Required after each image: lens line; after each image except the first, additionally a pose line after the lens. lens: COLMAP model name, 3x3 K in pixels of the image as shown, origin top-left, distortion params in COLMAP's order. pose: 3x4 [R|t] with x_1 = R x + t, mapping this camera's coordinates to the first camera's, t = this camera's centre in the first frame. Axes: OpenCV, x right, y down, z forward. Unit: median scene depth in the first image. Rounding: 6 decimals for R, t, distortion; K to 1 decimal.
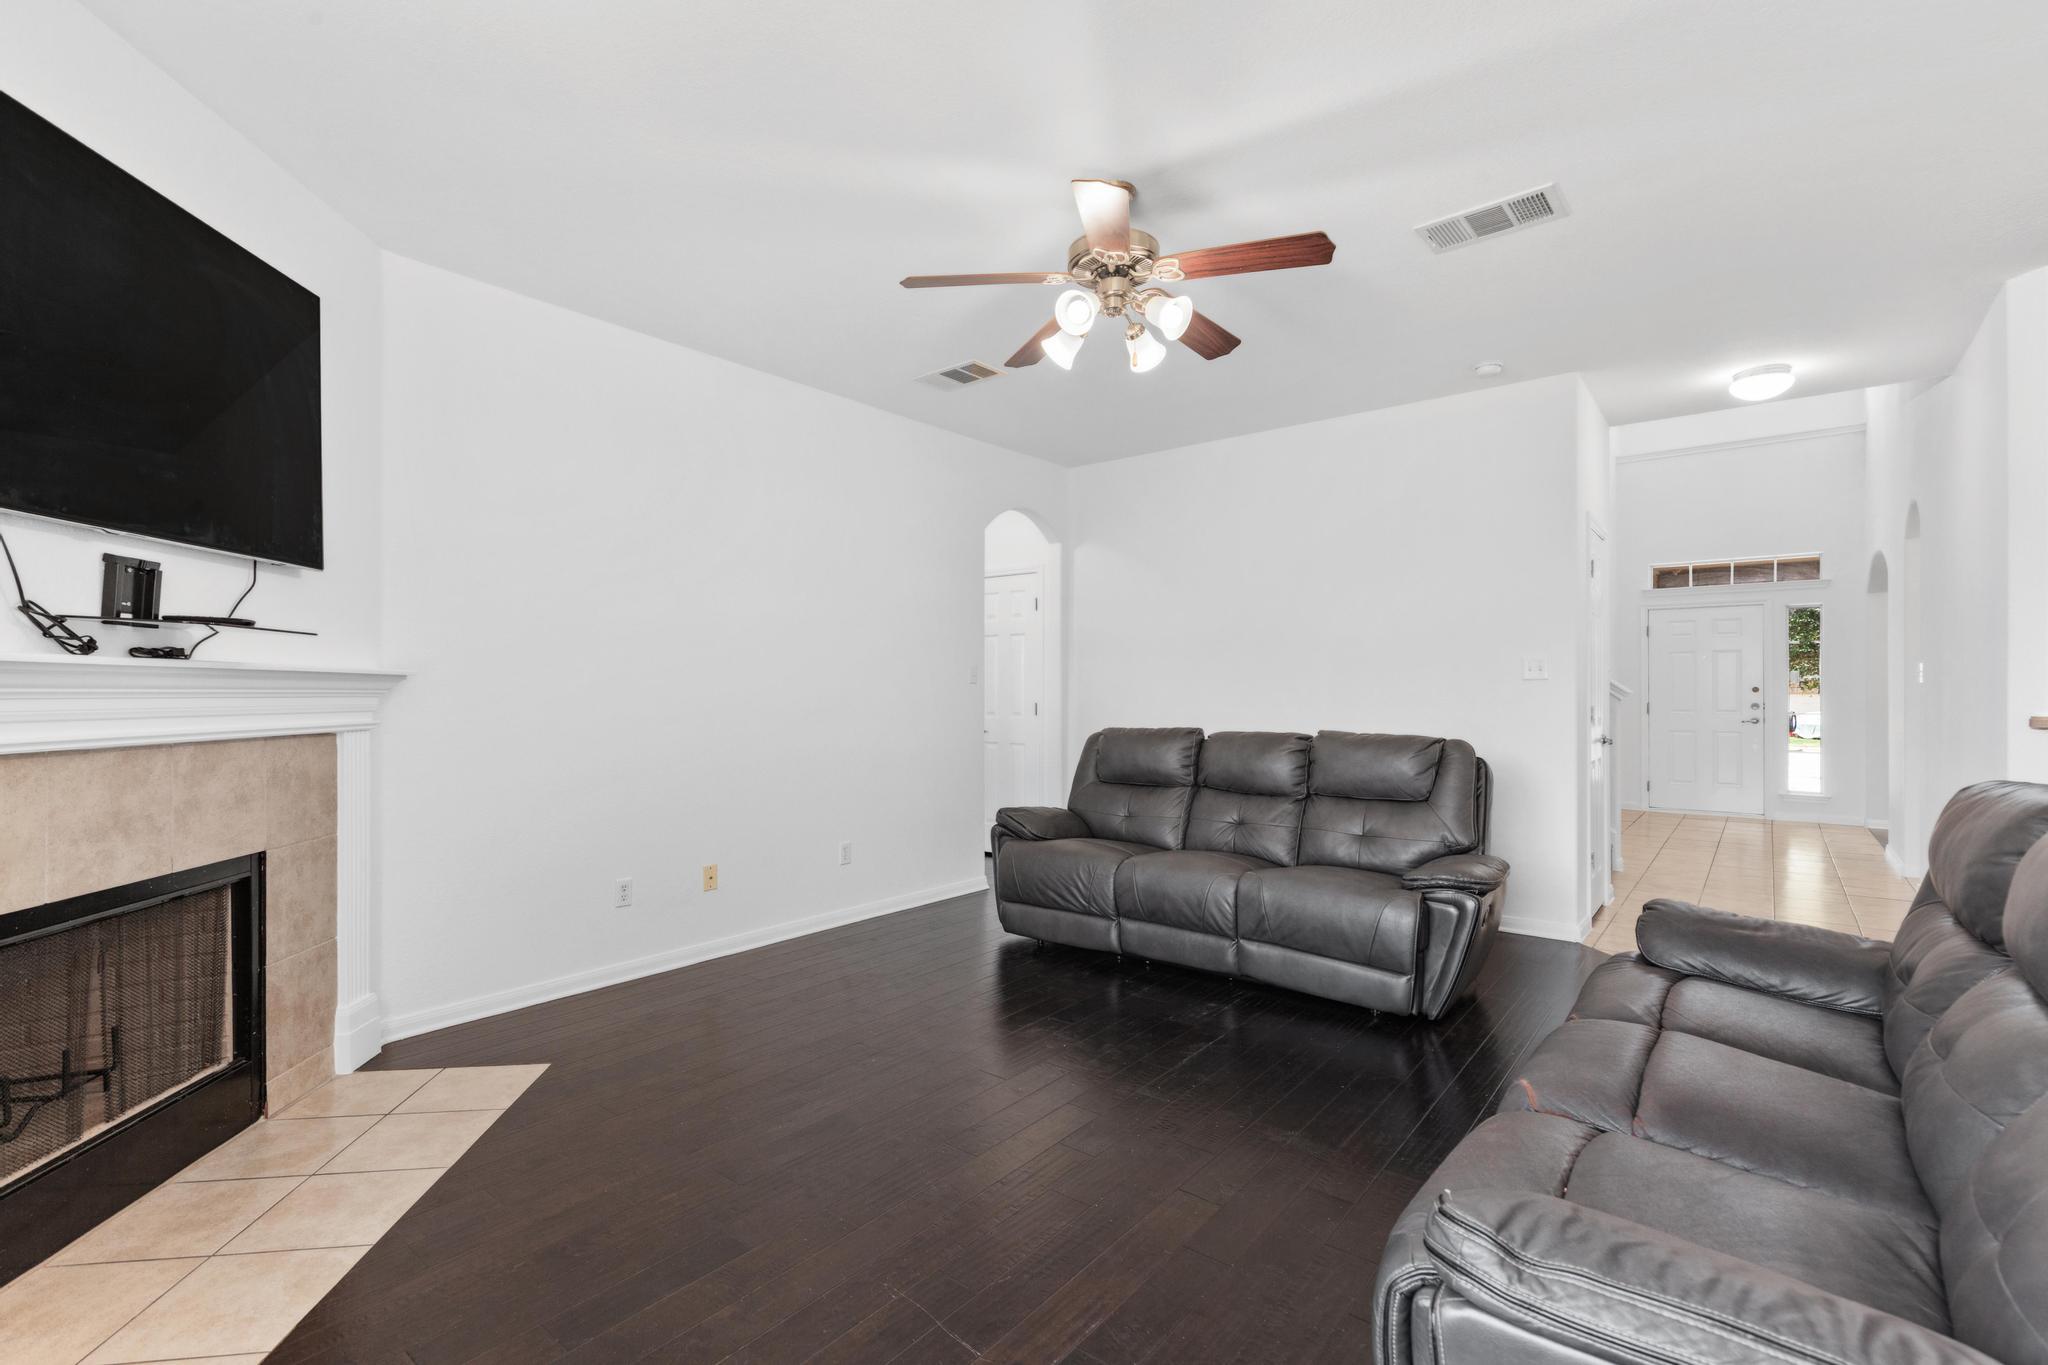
lens RADIAL K [[922.7, 0, 1012.1], [0, 922.7, 690.2], [0, 0, 1]] dist [0.007996, -0.001486]
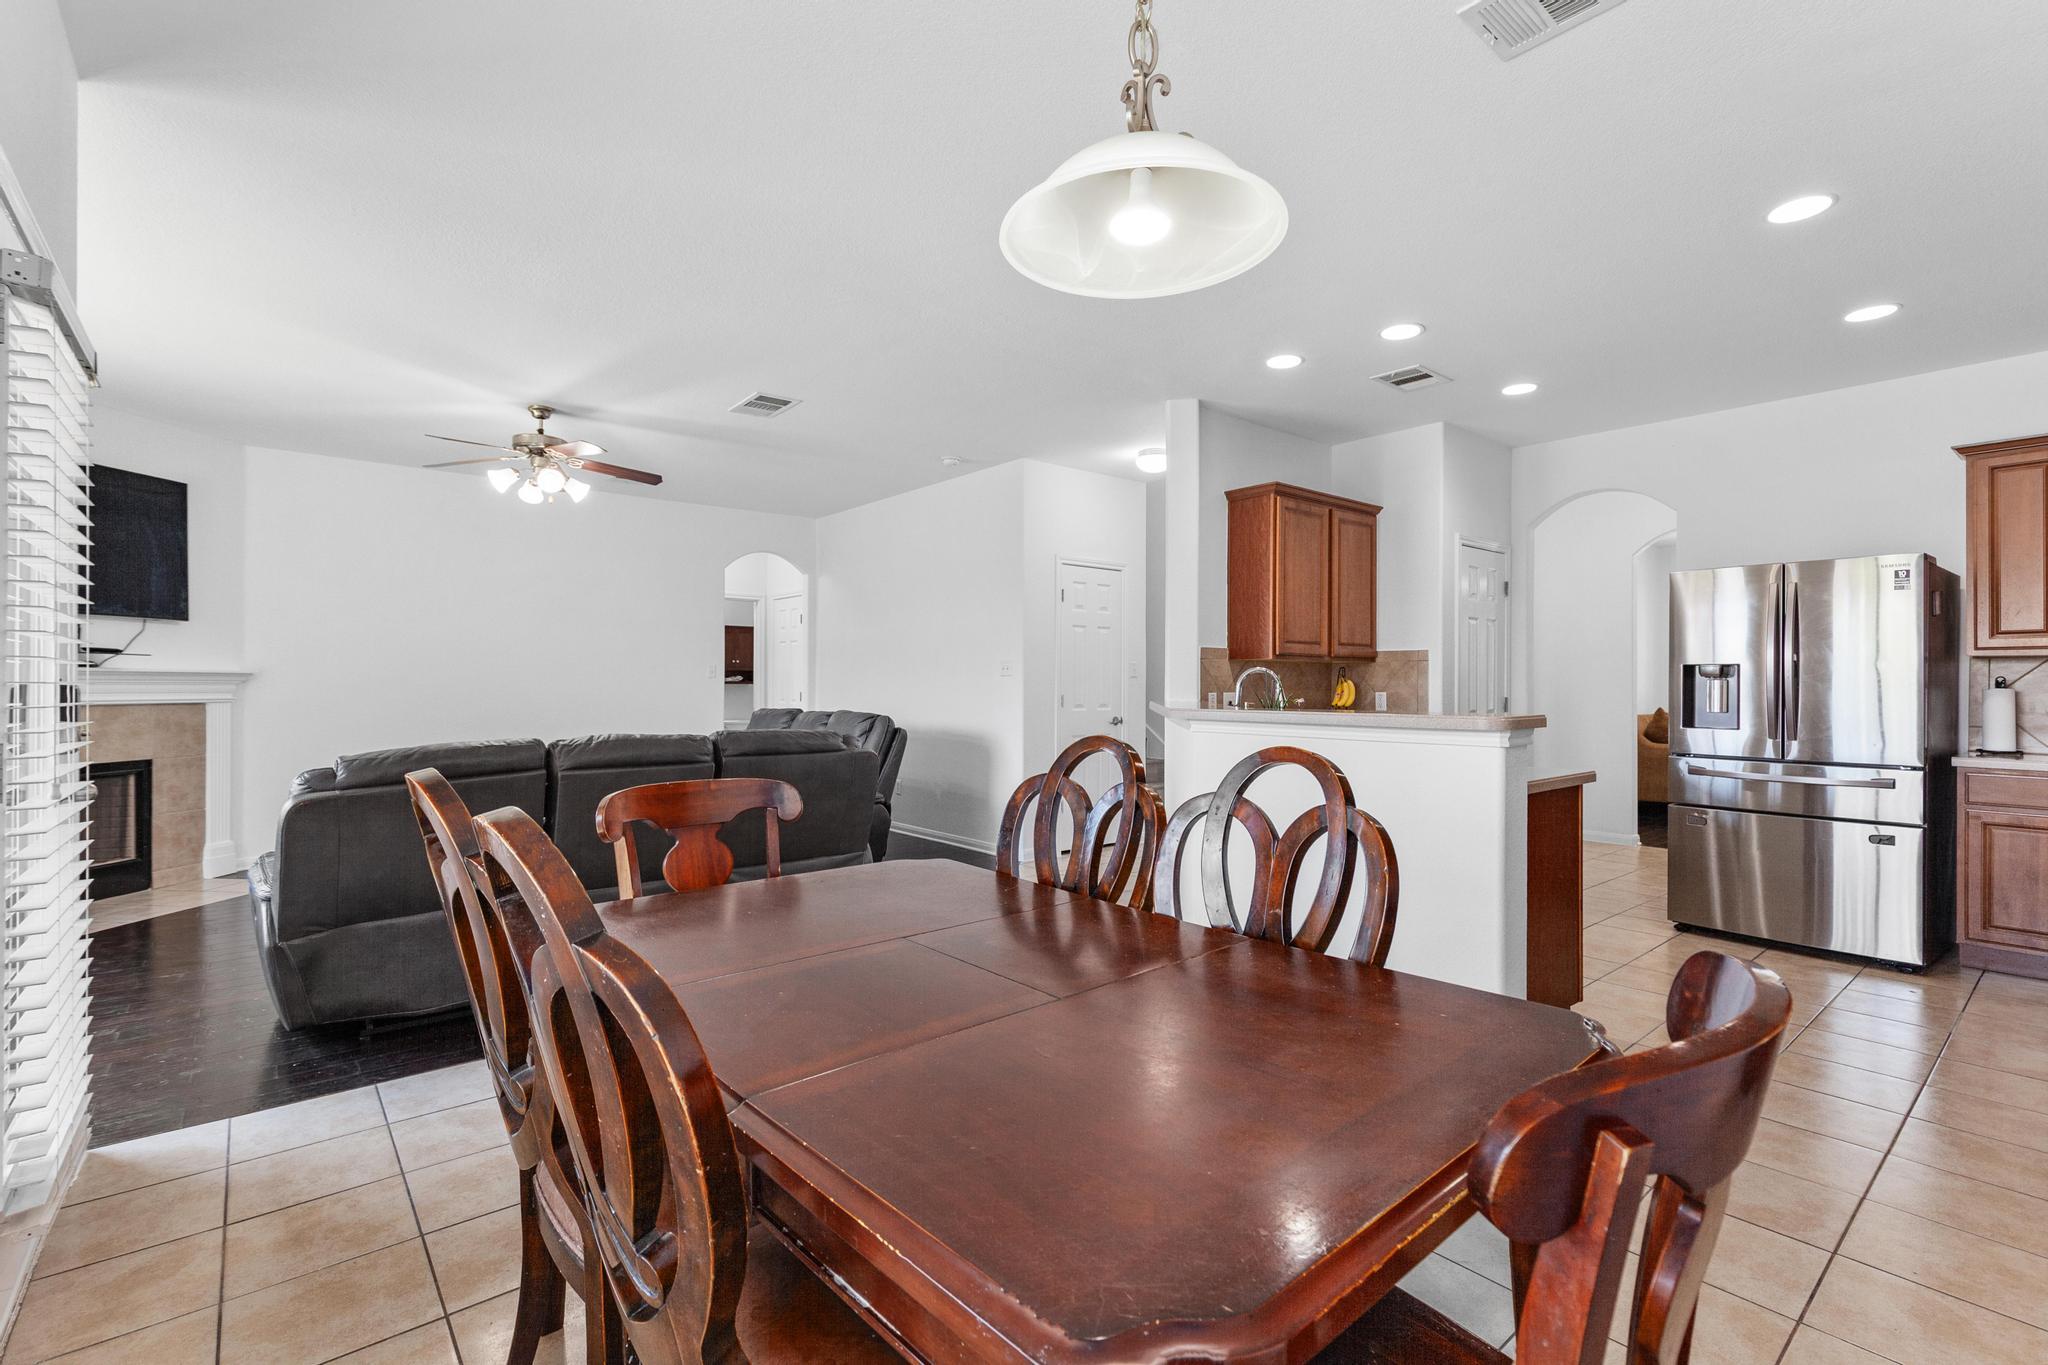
lens RADIAL K [[922.7, 0, 1011.9], [0, 922.7, 683.2], [0, 0, 1]] dist [0.007996, -0.001486]
pose [[0.979484, 0.000882, -0.201522, 1.454450], [-0.001202, 0.999998, -0.001464, 0.005251], [0.201521, 0.001676, 0.979483, -0.622627]]
